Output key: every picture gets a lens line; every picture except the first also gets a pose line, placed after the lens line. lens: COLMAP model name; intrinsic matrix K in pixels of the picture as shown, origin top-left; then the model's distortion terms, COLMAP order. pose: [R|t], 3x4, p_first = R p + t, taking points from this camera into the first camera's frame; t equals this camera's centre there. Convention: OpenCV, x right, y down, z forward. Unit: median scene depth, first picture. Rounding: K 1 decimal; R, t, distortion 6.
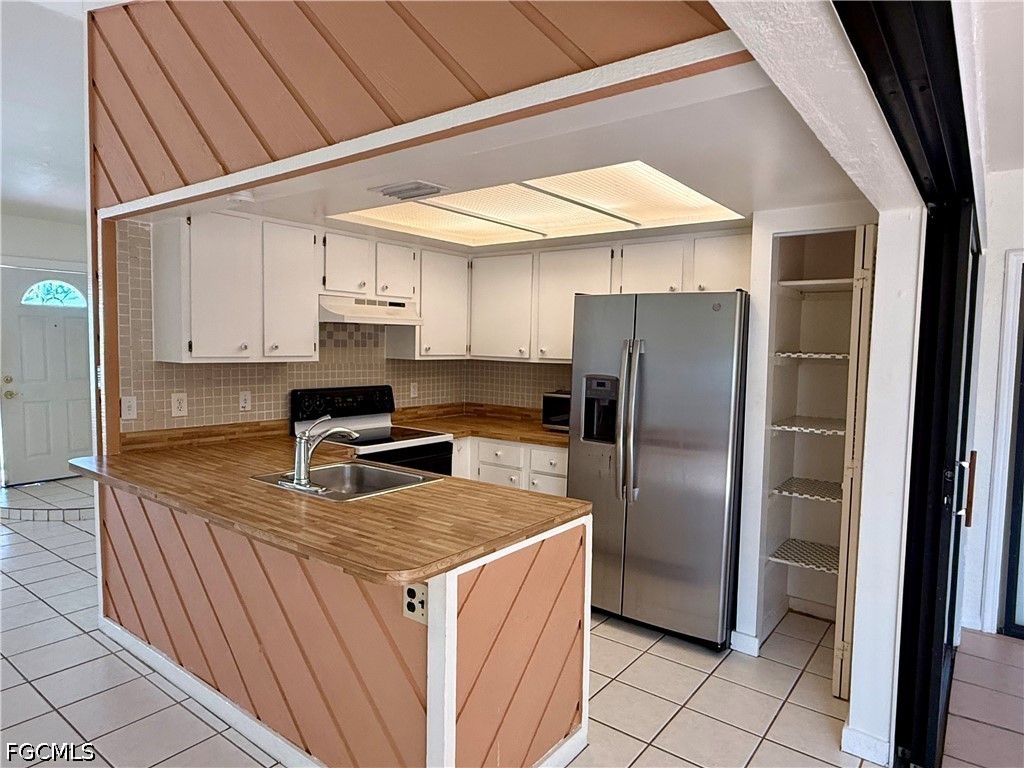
lens RADIAL K [[630.4, 0, 512.7], [0, 630.4, 386.7], [0, 0, 1]] dist [0.001096, -0.000121]
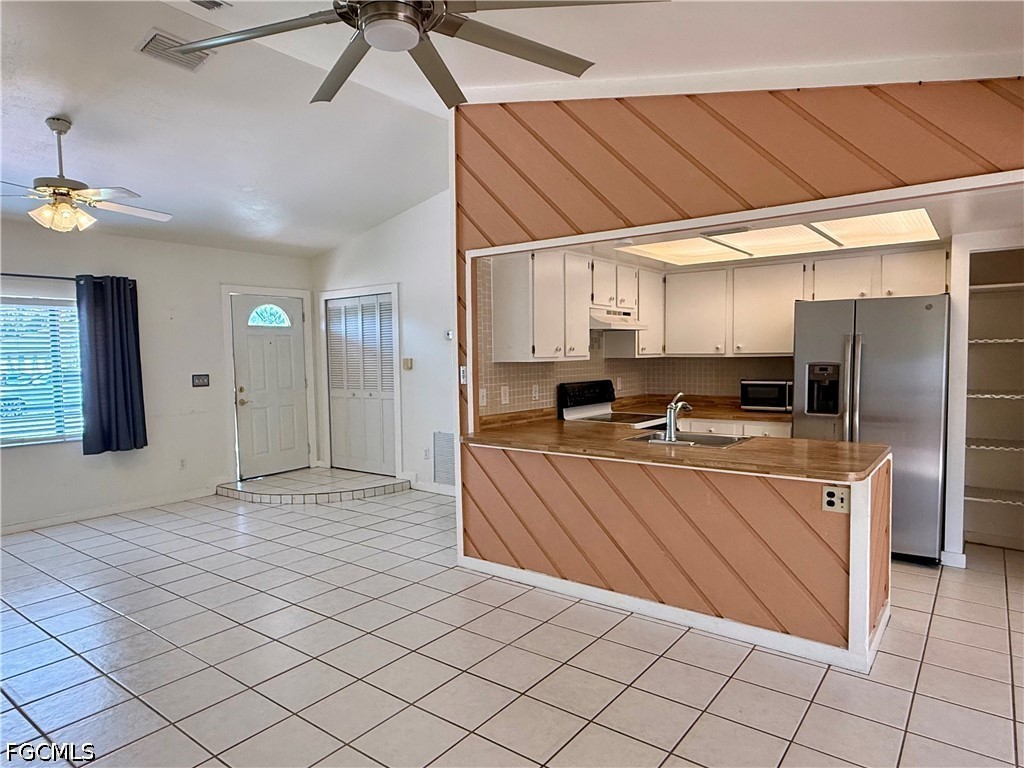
lens RADIAL K [[630.4, 0, 506.6], [0, 630.4, 390.5], [0, 0, 1]] dist [0.001096, -0.000121]
pose [[0.999427, -0.033367, -0.005734, -0.473157], [0.033318, 0.999409, -0.008463, 0.027614], [0.006013, 0.008267, 0.999948, -0.287363]]
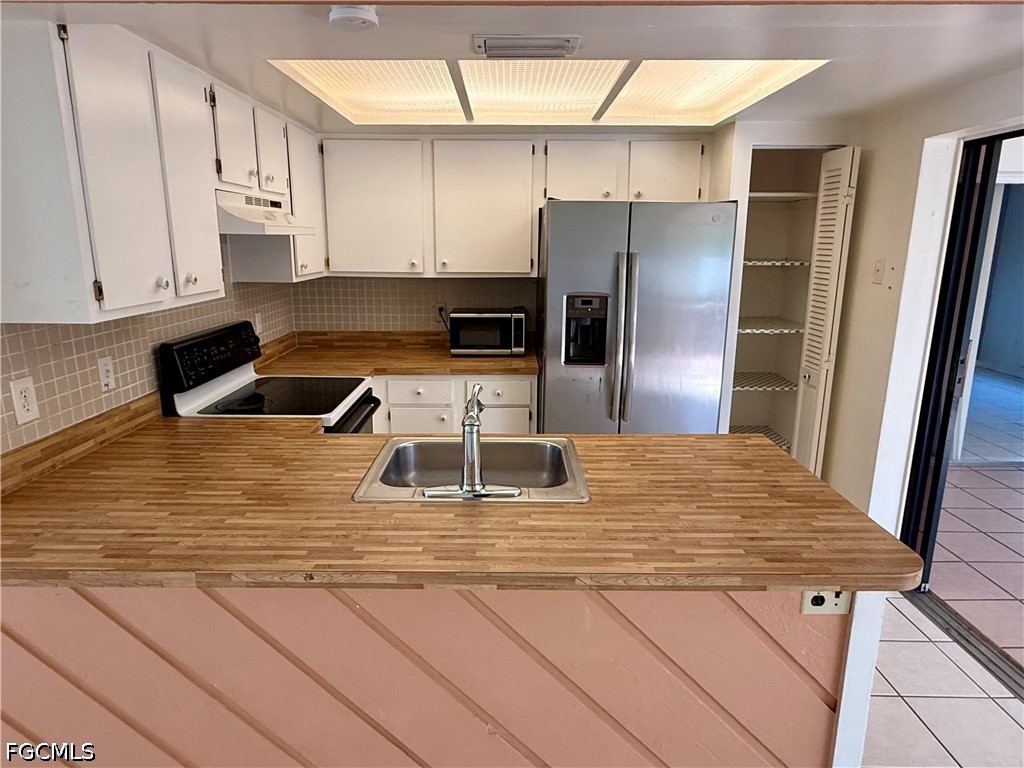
lens RADIAL K [[630.4, 0, 507.1], [0, 630.4, 388.3], [0, 0, 1]] dist [0.001096, -0.000121]
pose [[0.796886, -0.154267, 0.584101, -0.469583], [0.052368, 0.980848, 0.187605, -0.054649], [-0.601855, -0.118911, 0.789703, 0.308244]]
